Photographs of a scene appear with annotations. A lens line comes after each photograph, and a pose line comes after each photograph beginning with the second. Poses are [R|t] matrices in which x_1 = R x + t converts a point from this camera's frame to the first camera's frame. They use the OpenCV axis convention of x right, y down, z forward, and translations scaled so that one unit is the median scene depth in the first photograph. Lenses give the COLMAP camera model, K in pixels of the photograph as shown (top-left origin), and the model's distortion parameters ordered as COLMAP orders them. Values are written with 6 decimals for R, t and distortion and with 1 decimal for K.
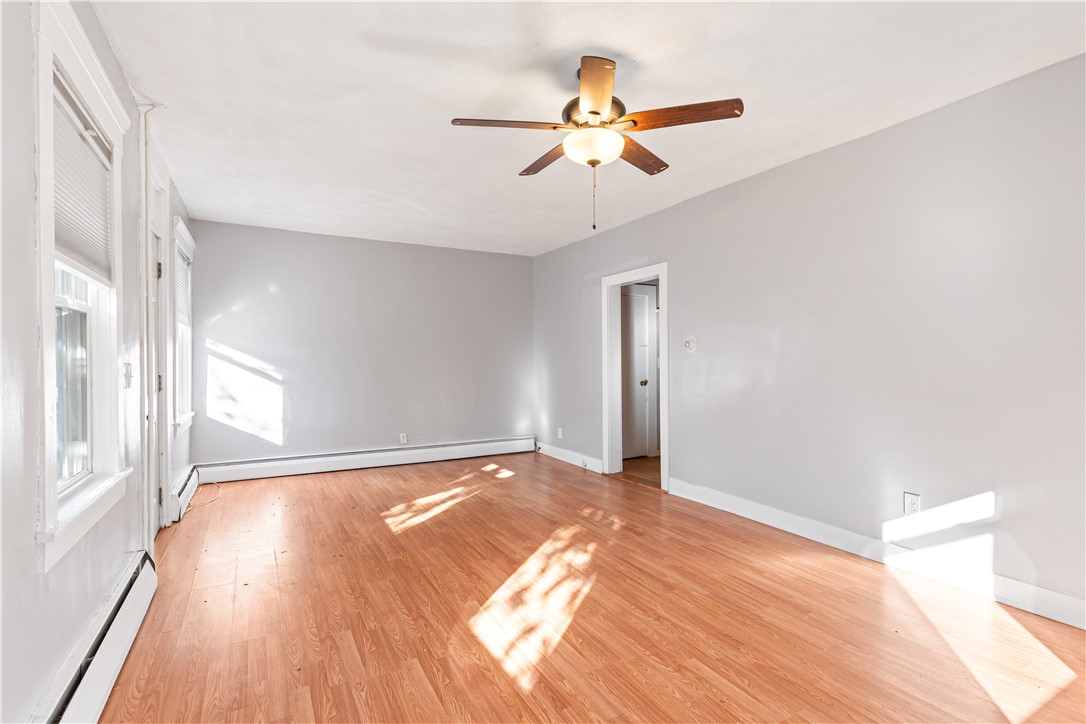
lens RADIAL K [[501.6, 0, 573.6], [0, 501.6, 353.9], [0, 0, 1]] dist [0.016129, -0.002192]
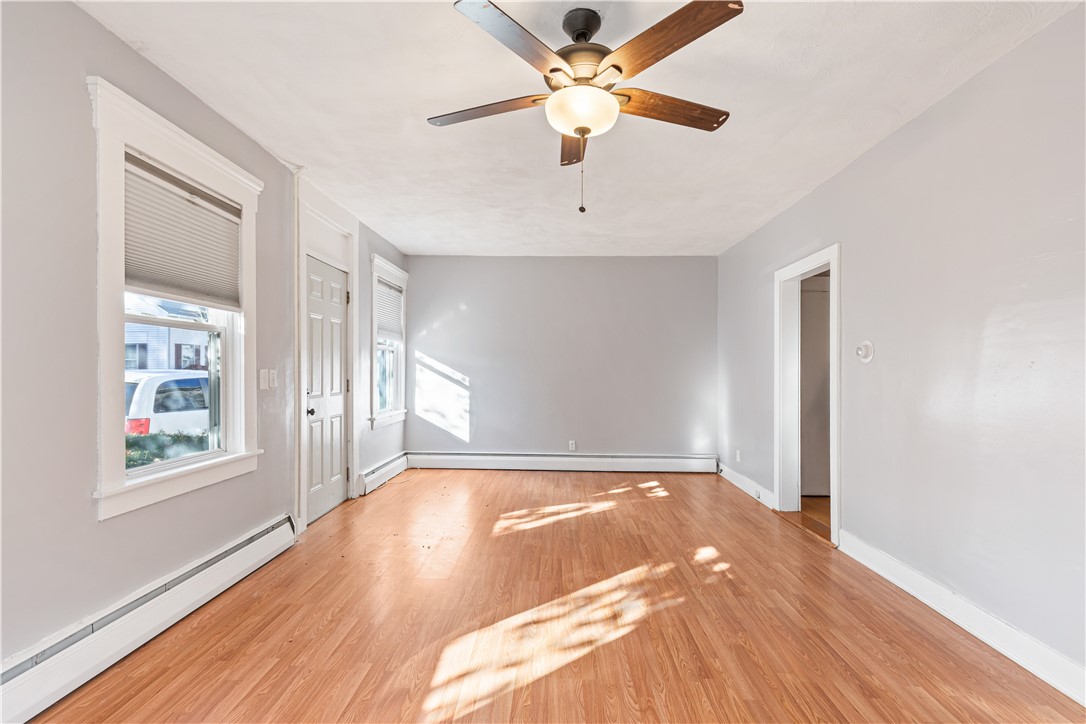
lens RADIAL K [[501.6, 0, 542.8], [0, 501.6, 366.3], [0, 0, 1]] dist [0.016129, -0.002192]
pose [[0.859375, 0.005575, -0.511316, 0.176358], [-0.003762, 0.999982, 0.004580, 0.000778], [0.511333, -0.002012, 0.859381, 0.109662]]
